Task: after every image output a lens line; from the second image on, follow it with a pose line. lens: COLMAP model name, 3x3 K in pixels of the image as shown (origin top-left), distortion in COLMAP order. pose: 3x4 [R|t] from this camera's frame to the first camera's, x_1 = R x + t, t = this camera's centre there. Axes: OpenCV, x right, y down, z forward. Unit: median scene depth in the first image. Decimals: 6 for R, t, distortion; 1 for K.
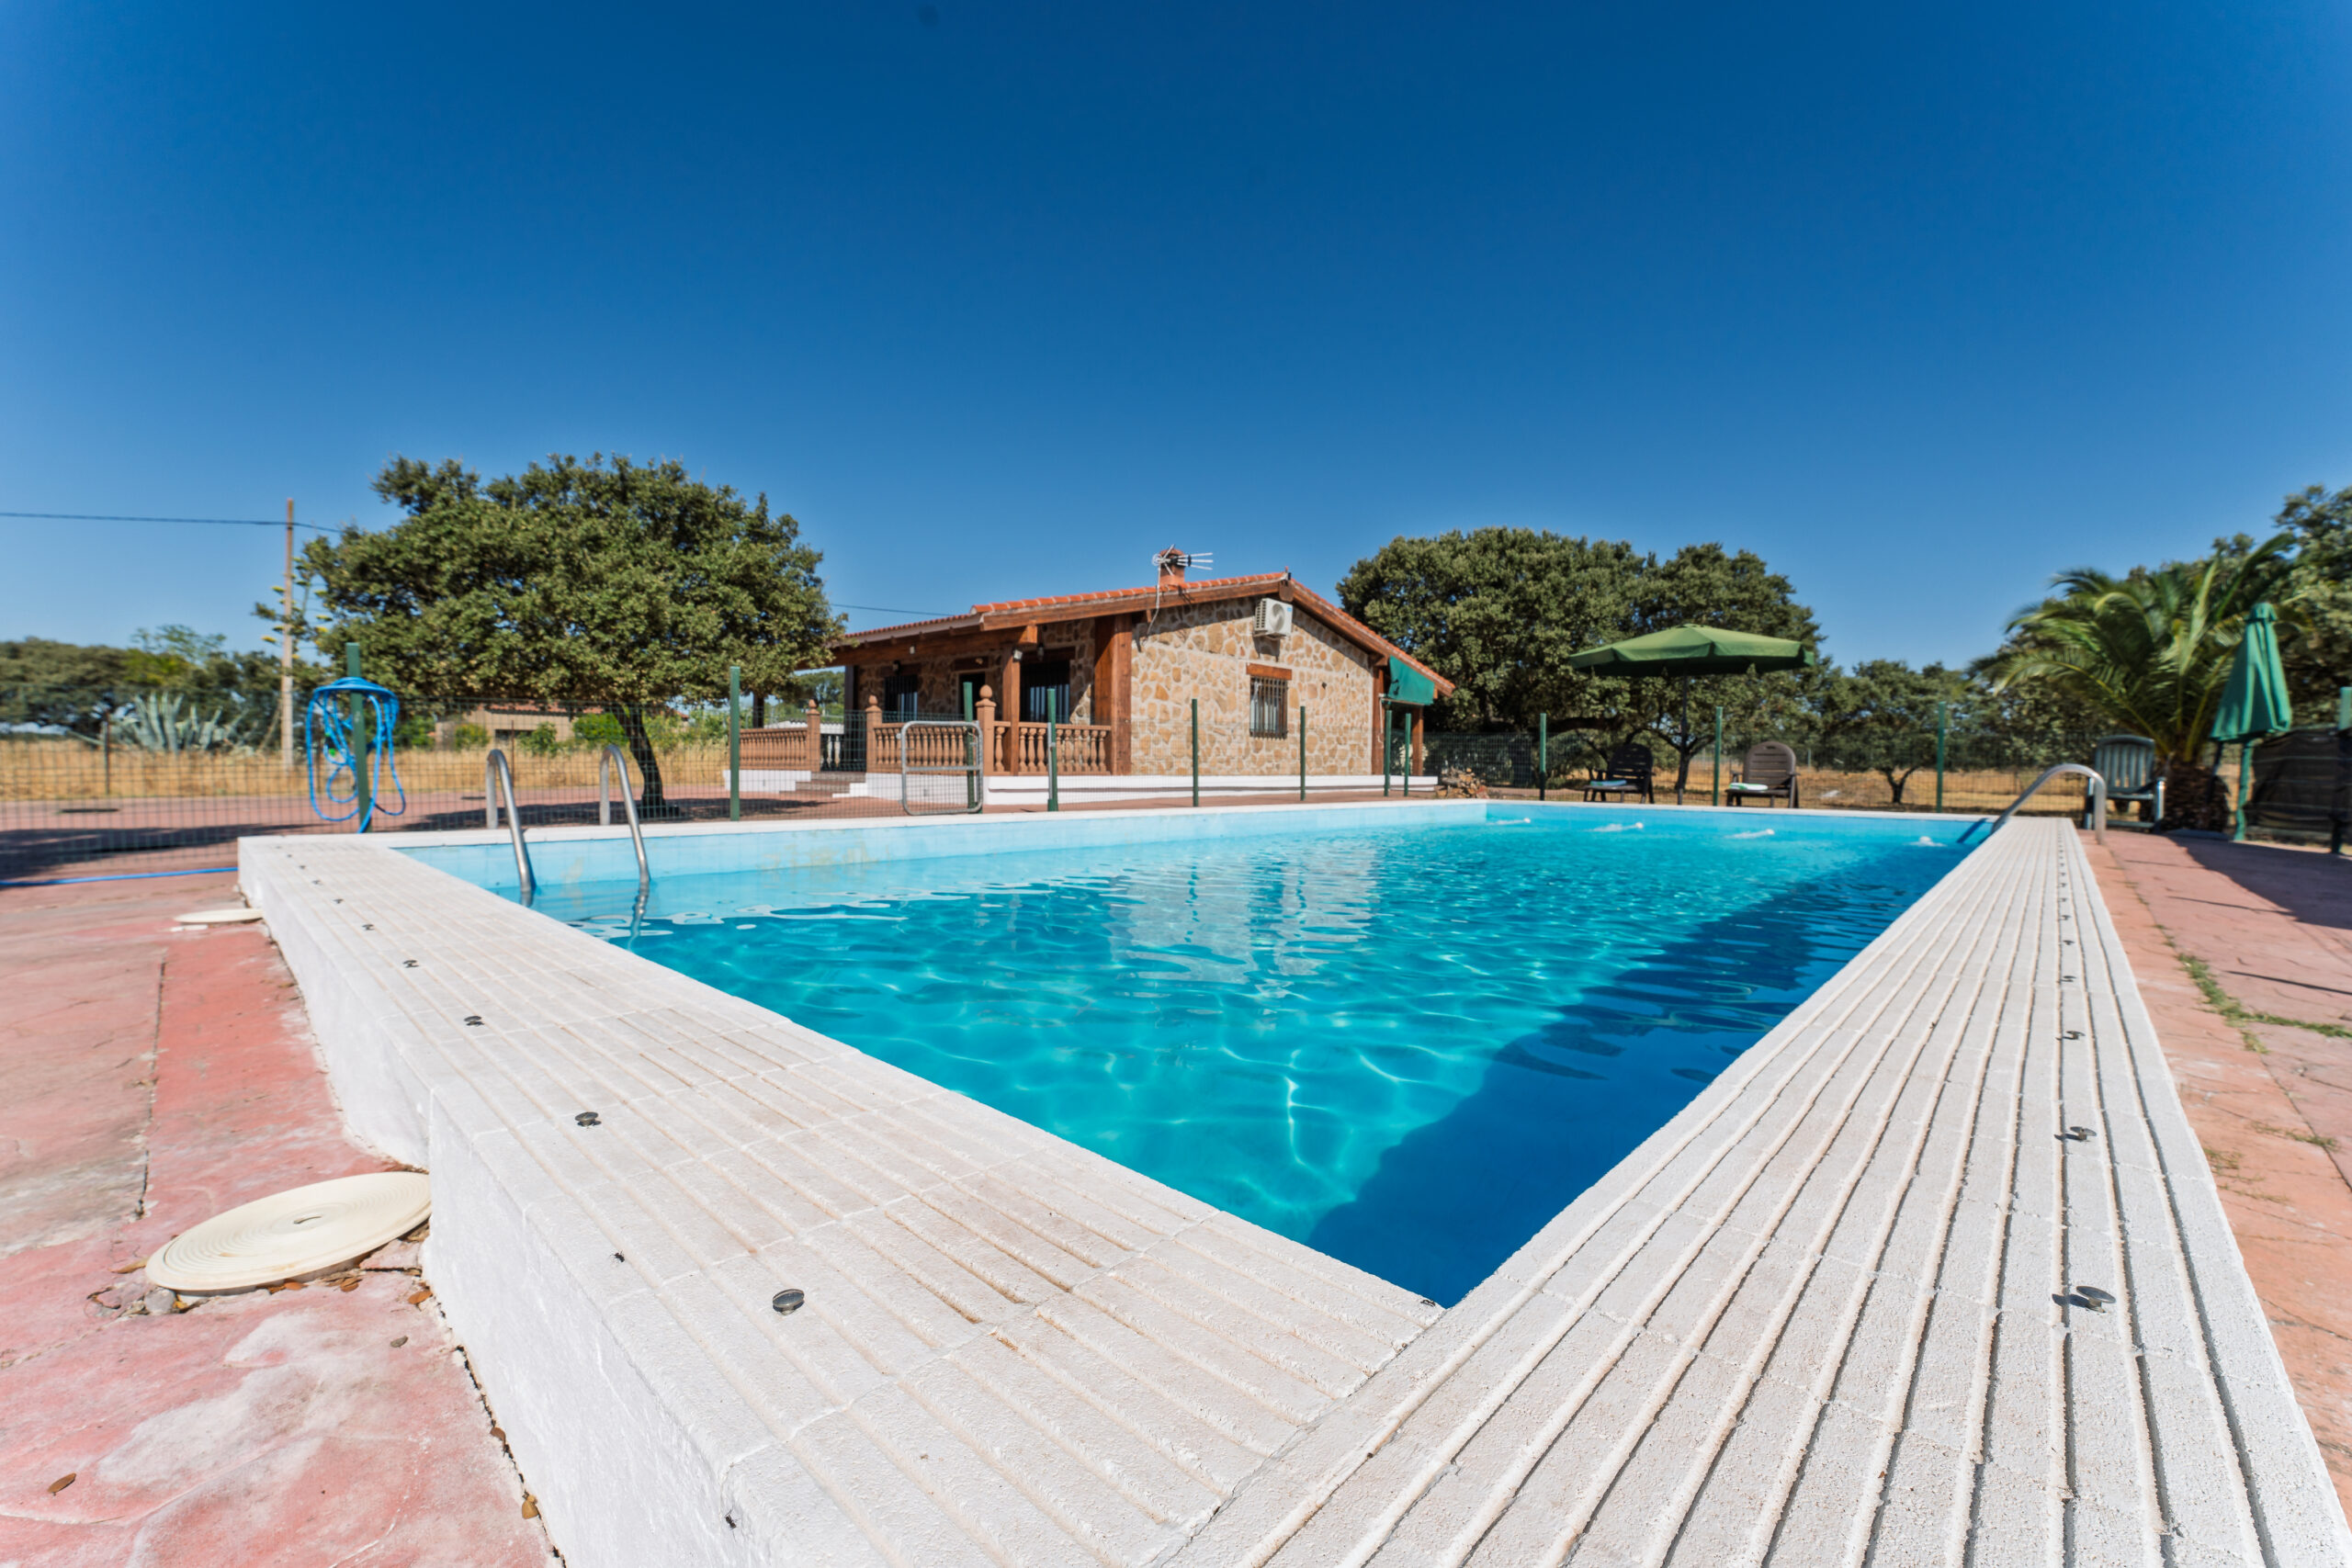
lens RADIAL K [[941.0, 0, 1173.3], [0, 941.0, 795.1], [0, 0, 1]] dist [-0.000125, -0.000215]
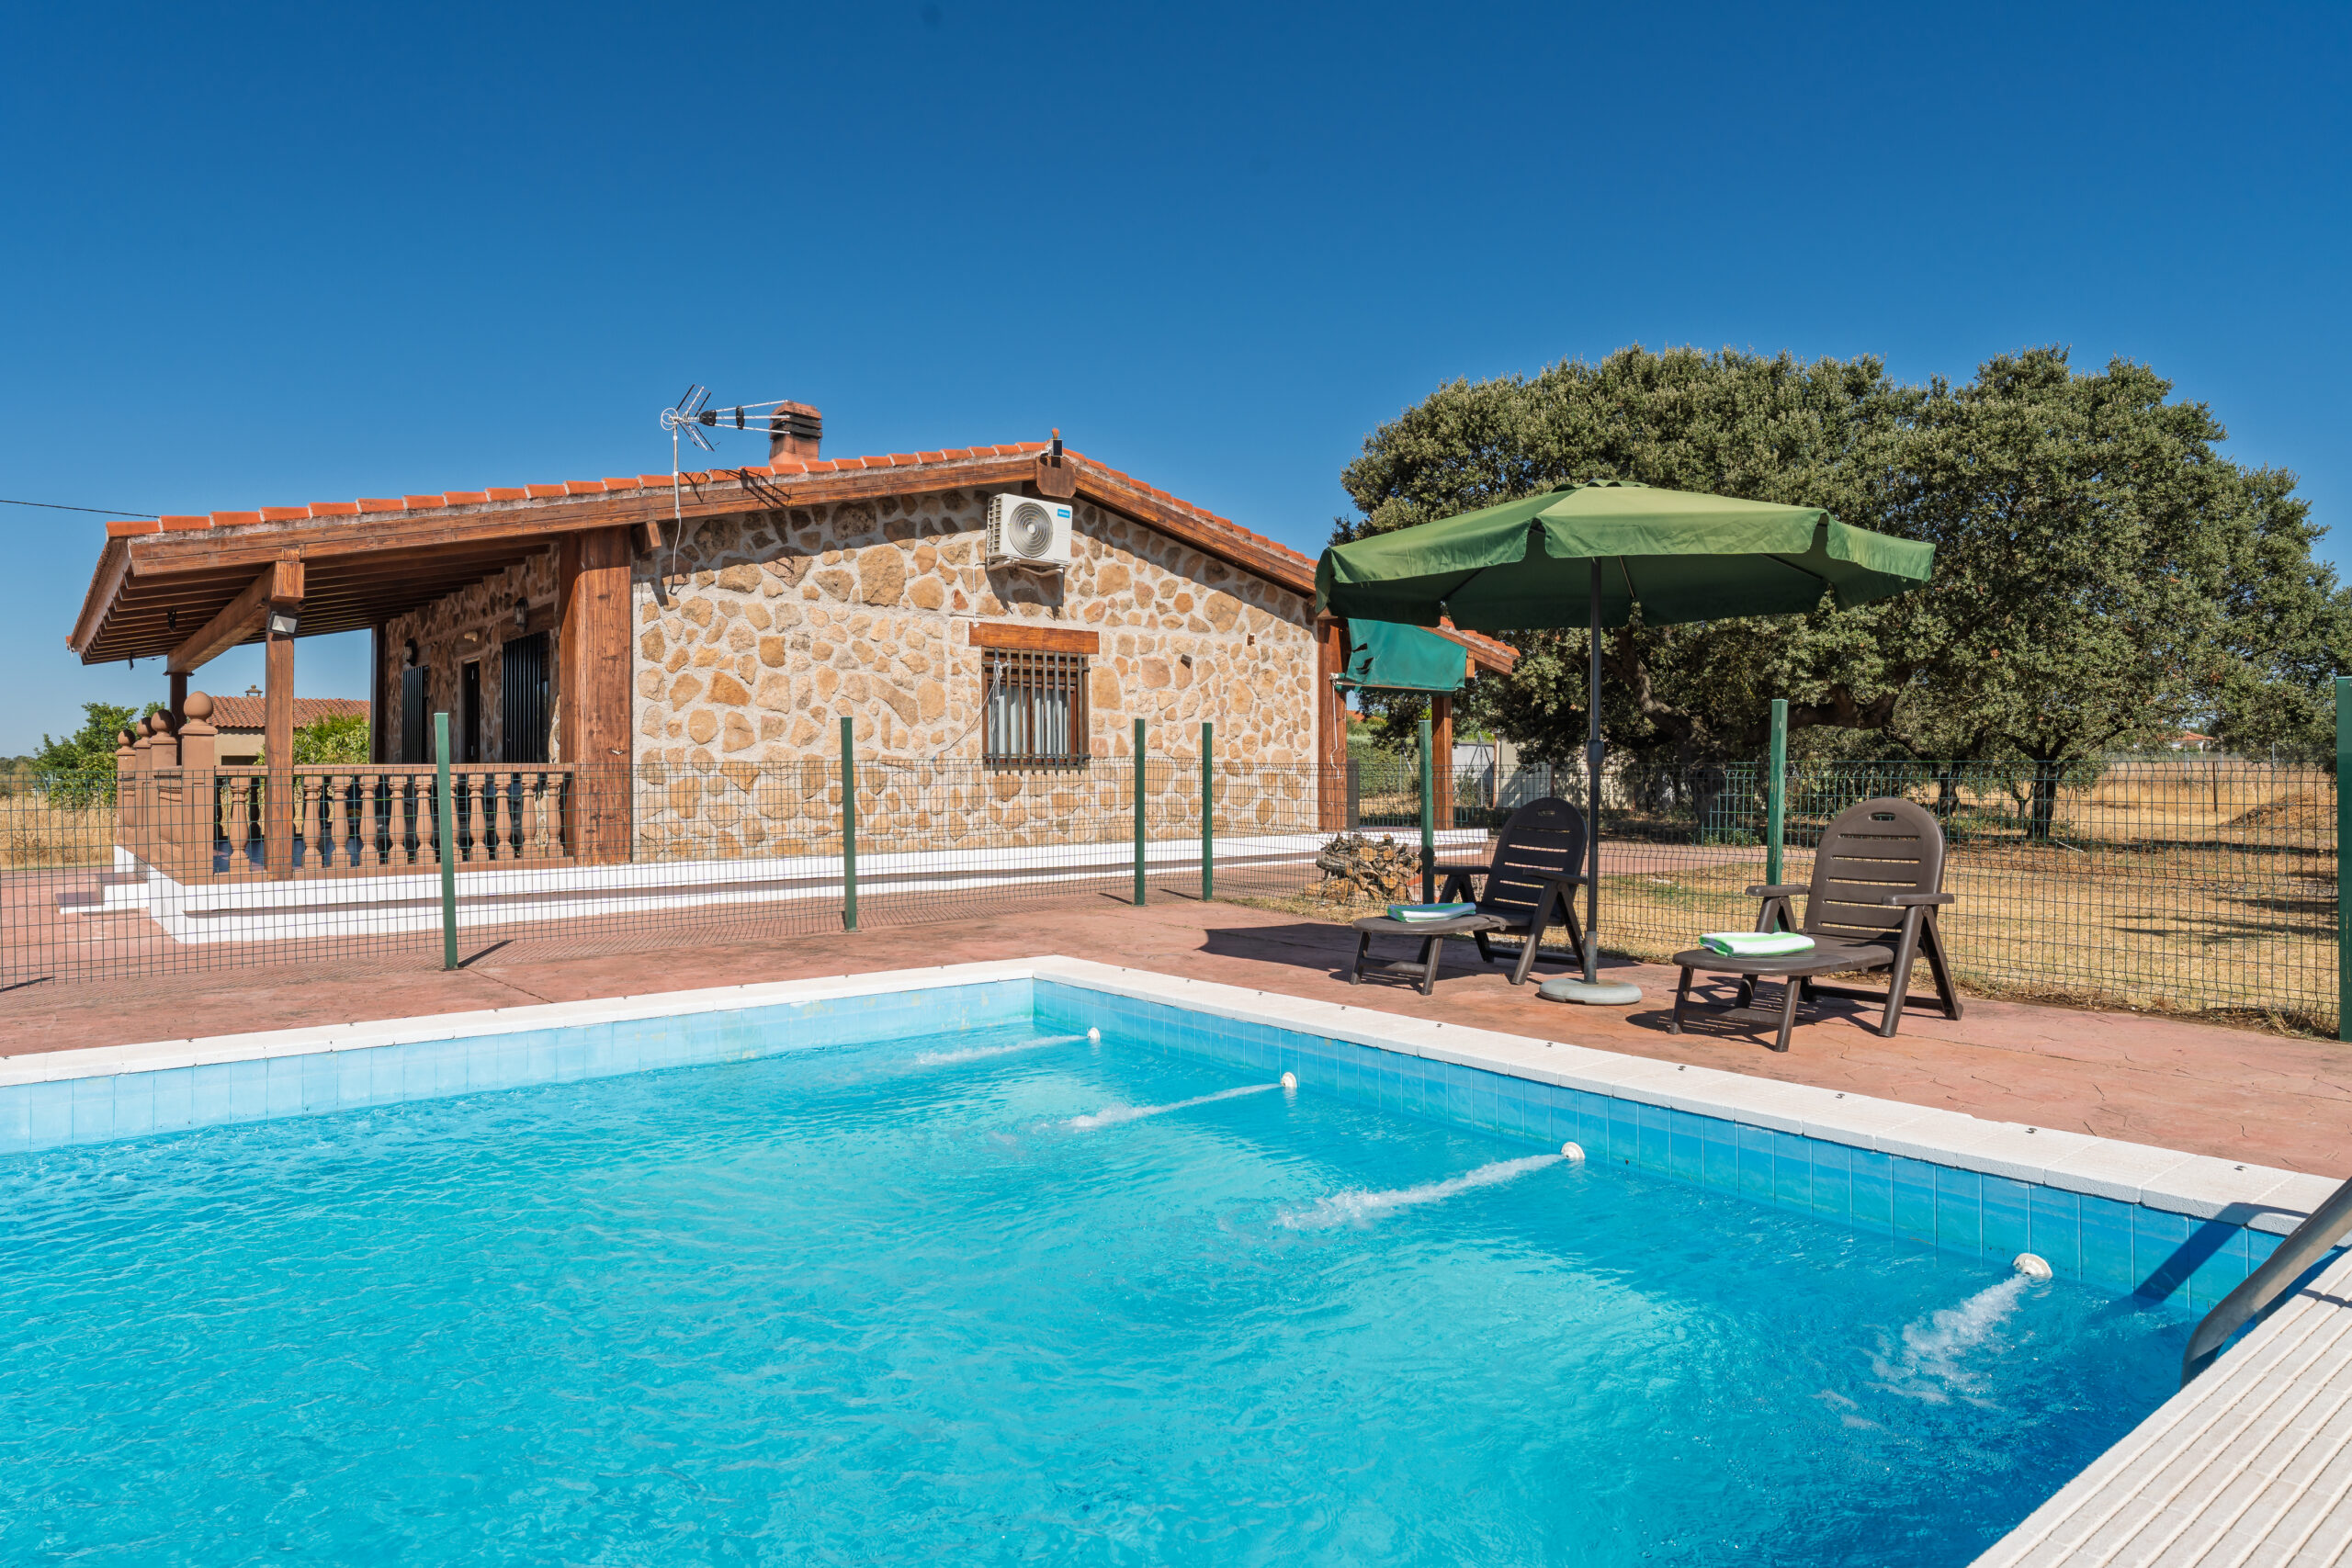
lens RADIAL K [[1428.0, 0, 1179.1], [0, 1428.0, 771.3], [0, 0, 1]] dist [0.006241, 0.000696]
pose [[0.991778, -0.020628, -0.126294, 0.279956], [0.015794, 0.999108, -0.039160, -0.030338], [0.126989, 0.036843, 0.991220, 0.265856]]
